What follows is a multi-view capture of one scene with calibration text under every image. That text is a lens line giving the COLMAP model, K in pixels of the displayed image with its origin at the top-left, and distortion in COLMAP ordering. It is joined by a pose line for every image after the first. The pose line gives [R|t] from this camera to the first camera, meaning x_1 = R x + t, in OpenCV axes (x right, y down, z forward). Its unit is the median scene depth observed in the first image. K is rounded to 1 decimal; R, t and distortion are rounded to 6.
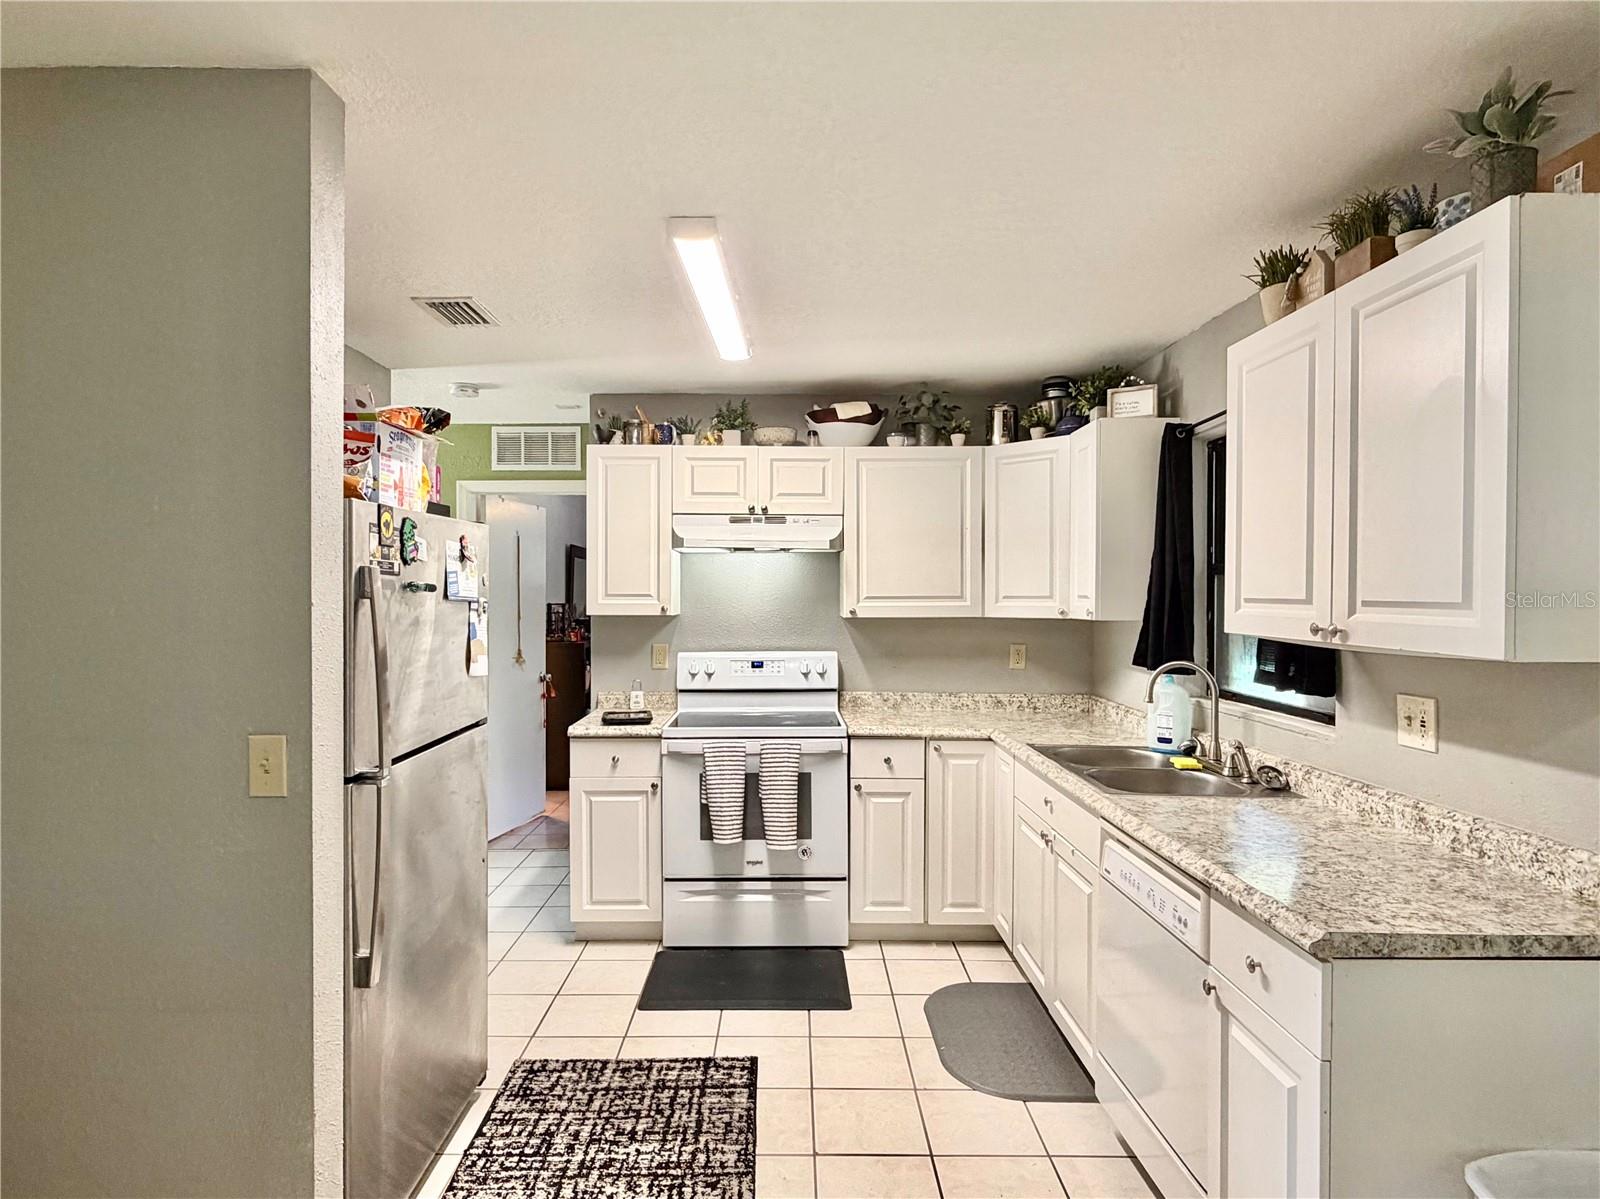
lens RADIAL K [[887.8, 0, 787.3], [0, 887.8, 601.5], [0, 0, 1]] dist [0.002963, -0.000487]
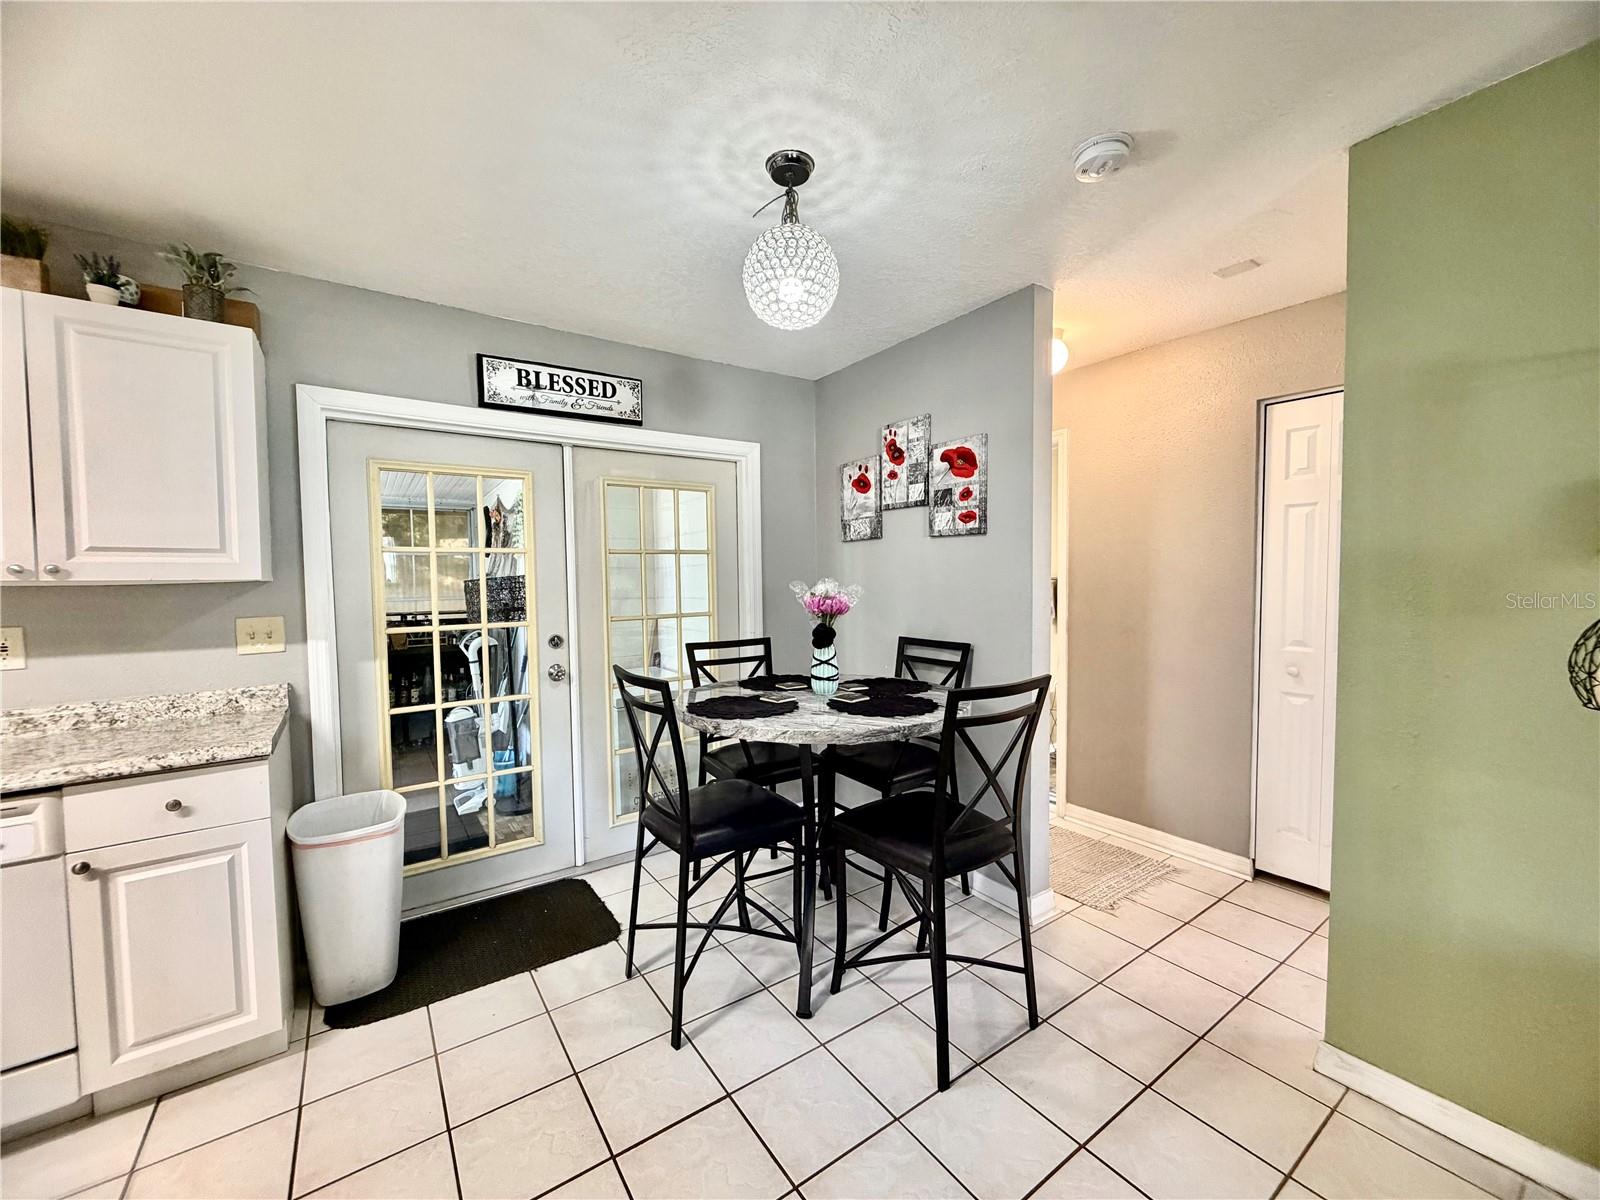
lens RADIAL K [[635.6, 0, 800.0], [0, 635.6, 600.0], [0, 0, 1]] dist [-0.000710, 0.000000]
pose [[-0.576089, -0.026805, 0.816947, -0.378818], [0.016952, 0.998855, 0.044728, 0.027209], [-0.817211, 0.039616, -0.574975, 0.341185]]
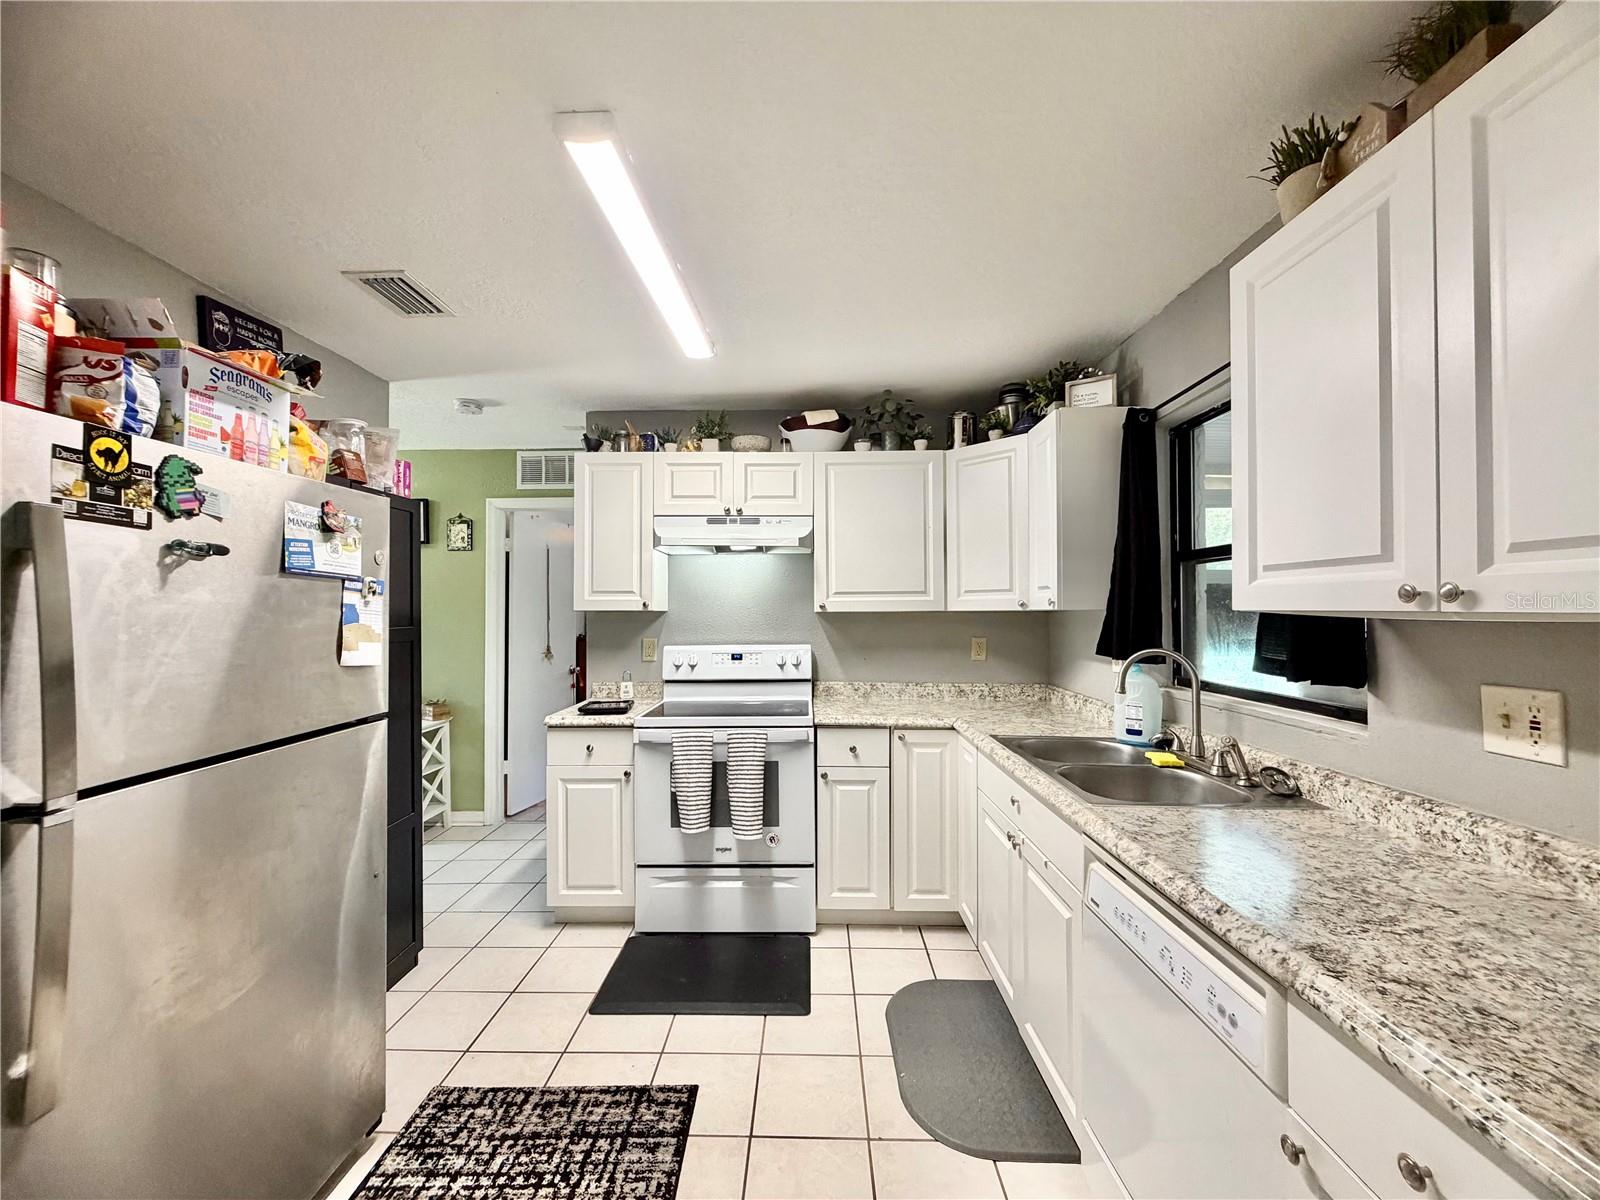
lens RADIAL K [[635.6, 0, 800.0], [0, 635.6, 600.0], [0, 0, 1]] dist [-0.000710, 0.000000]
pose [[0.999867, -0.004393, -0.015689, 0.064812], [0.003995, 0.999671, -0.025327, 0.025431], [0.015796, 0.025261, 0.999556, 0.264144]]
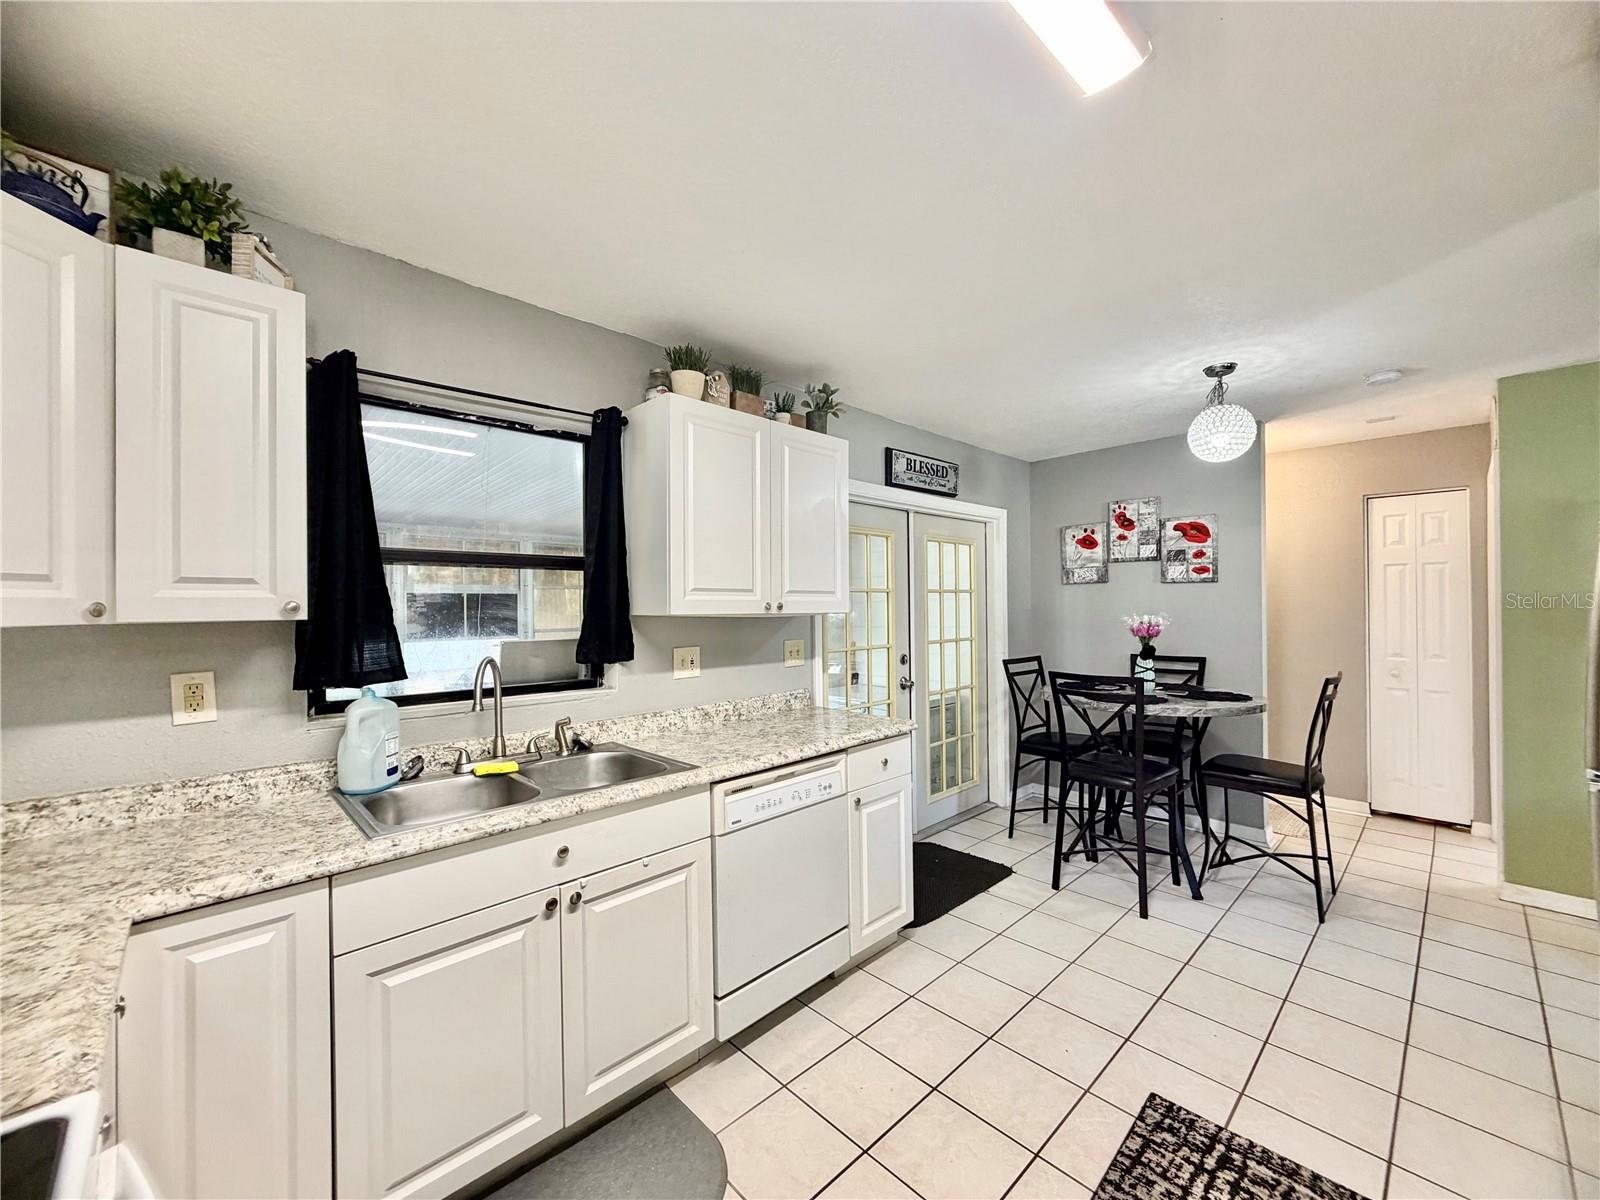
lens RADIAL K [[635.6, 0, 800.0], [0, 635.6, 600.0], [0, 0, 1]] dist [-0.000710, 0.000000]
pose [[-0.693247, 0.010478, 0.720624, -0.190241], [0.012562, 0.999918, -0.002454, 0.012207], [-0.720590, 0.007351, -0.693322, 0.981216]]
